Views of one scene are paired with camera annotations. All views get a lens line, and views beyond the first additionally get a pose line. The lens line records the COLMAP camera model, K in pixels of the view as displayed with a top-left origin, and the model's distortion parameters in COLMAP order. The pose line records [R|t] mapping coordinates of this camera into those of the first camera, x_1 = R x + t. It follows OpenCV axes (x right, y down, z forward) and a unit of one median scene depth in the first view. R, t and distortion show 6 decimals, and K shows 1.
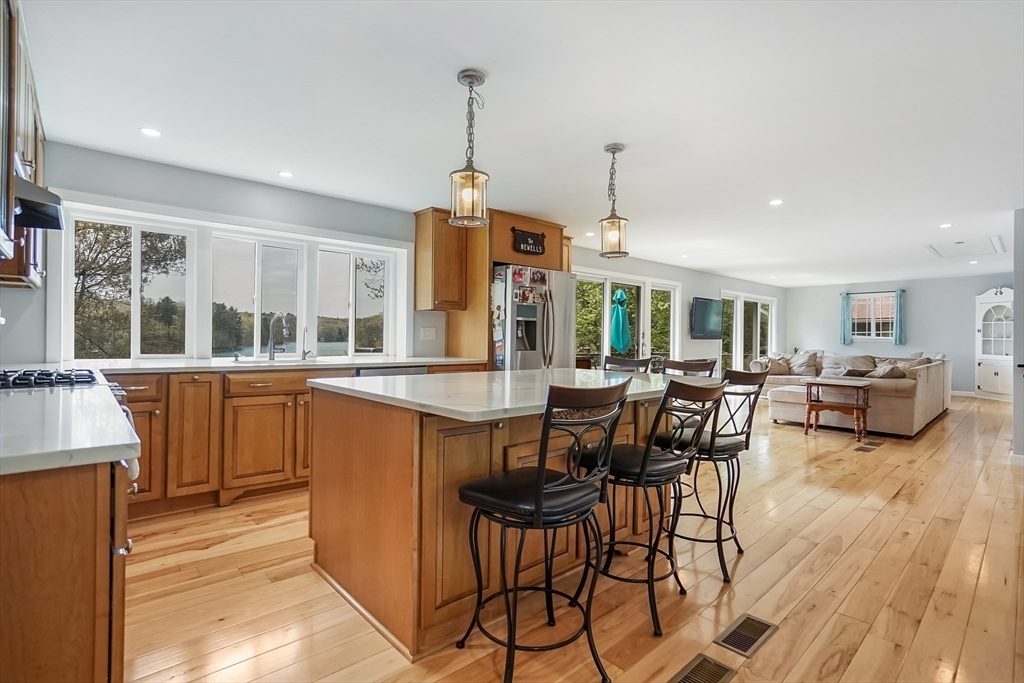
lens RADIAL K [[486.6, 0, 514.9], [0, 486.6, 338.9], [0, 0, 1]] dist [-0.054183, 0.023532]
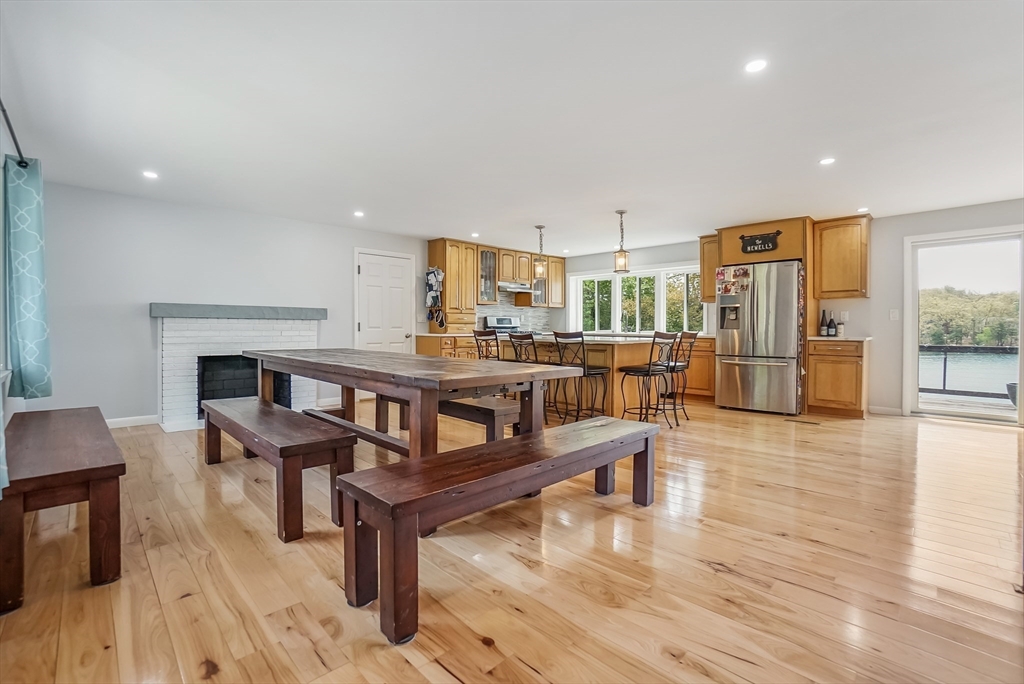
lens RADIAL K [[455.6, 0, 513.0], [0, 455.6, 334.9], [0, 0, 1]] dist [-0.064446, 0.023488]
pose [[0.037028, 0.003231, -0.999309, 1.261185], [-0.000155, 0.999995, 0.003228, 0.036997], [0.999314, 0.000035, 0.037028, 0.356570]]
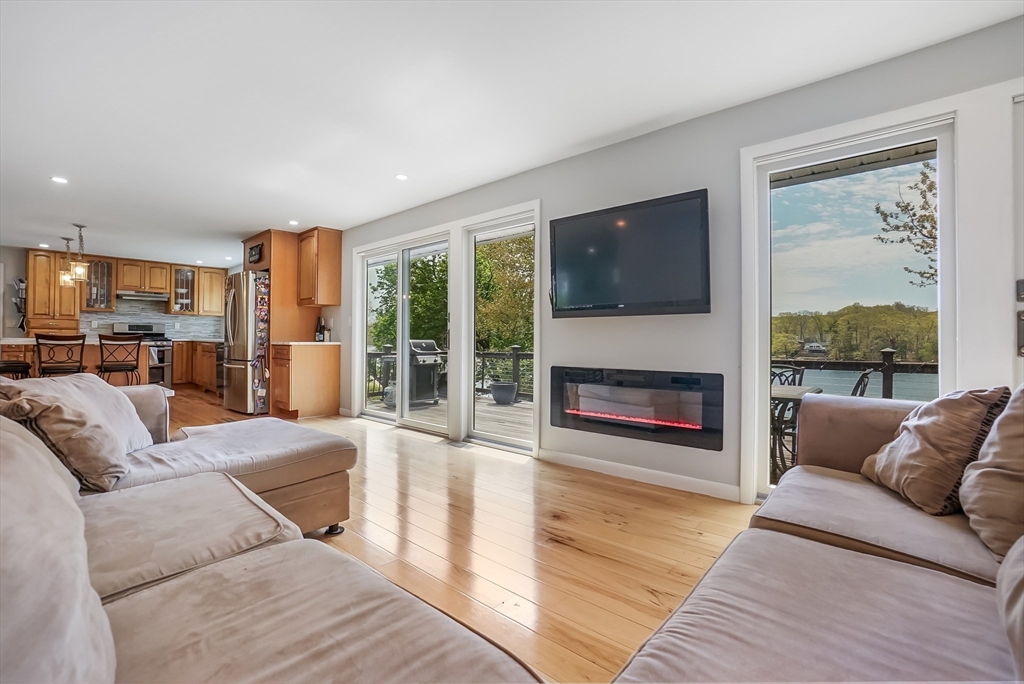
lens RADIAL K [[446.4, 0, 512.0], [0, 446.4, 342.0], [0, 0, 1]] dist [-0.019452, 0.000001]
pose [[0.087710, -0.009701, -0.996099, 1.421797], [-0.006390, 0.999927, -0.010301, 0.056099], [0.996126, 0.007269, 0.087641, 1.754745]]
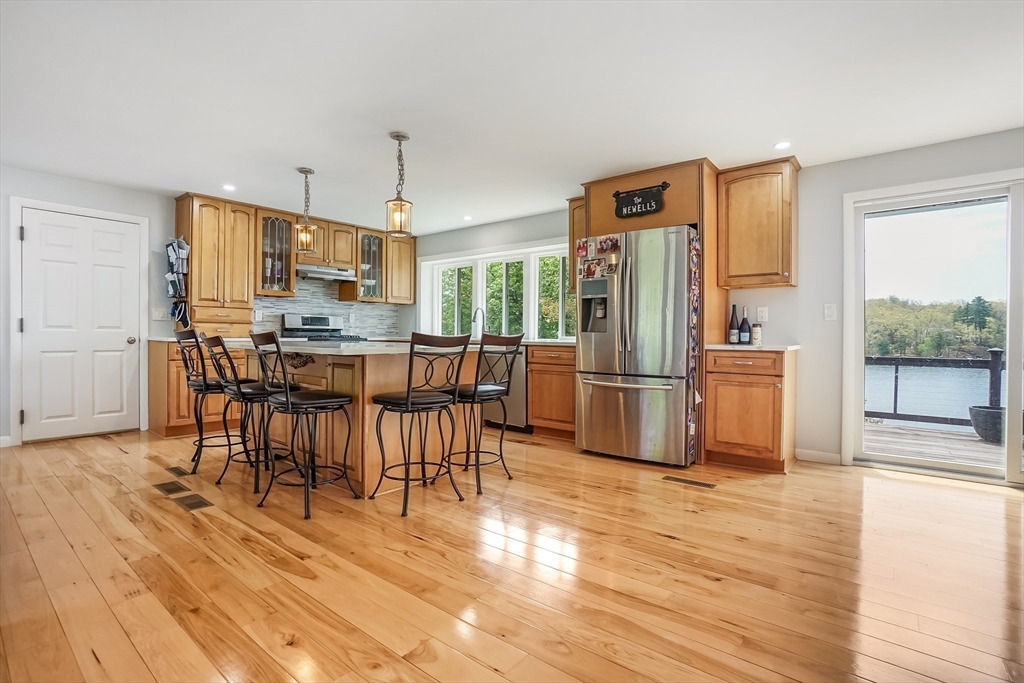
lens RADIAL K [[486.6, 0, 514.9], [0, 486.6, 338.9], [0, 0, 1]] dist [-0.054183, 0.023532]
pose [[0.147300, -0.004847, -0.989080, 0.882484], [-0.005623, 0.999968, -0.005738, 0.042833], [0.989076, 0.006407, 0.147268, 0.737098]]
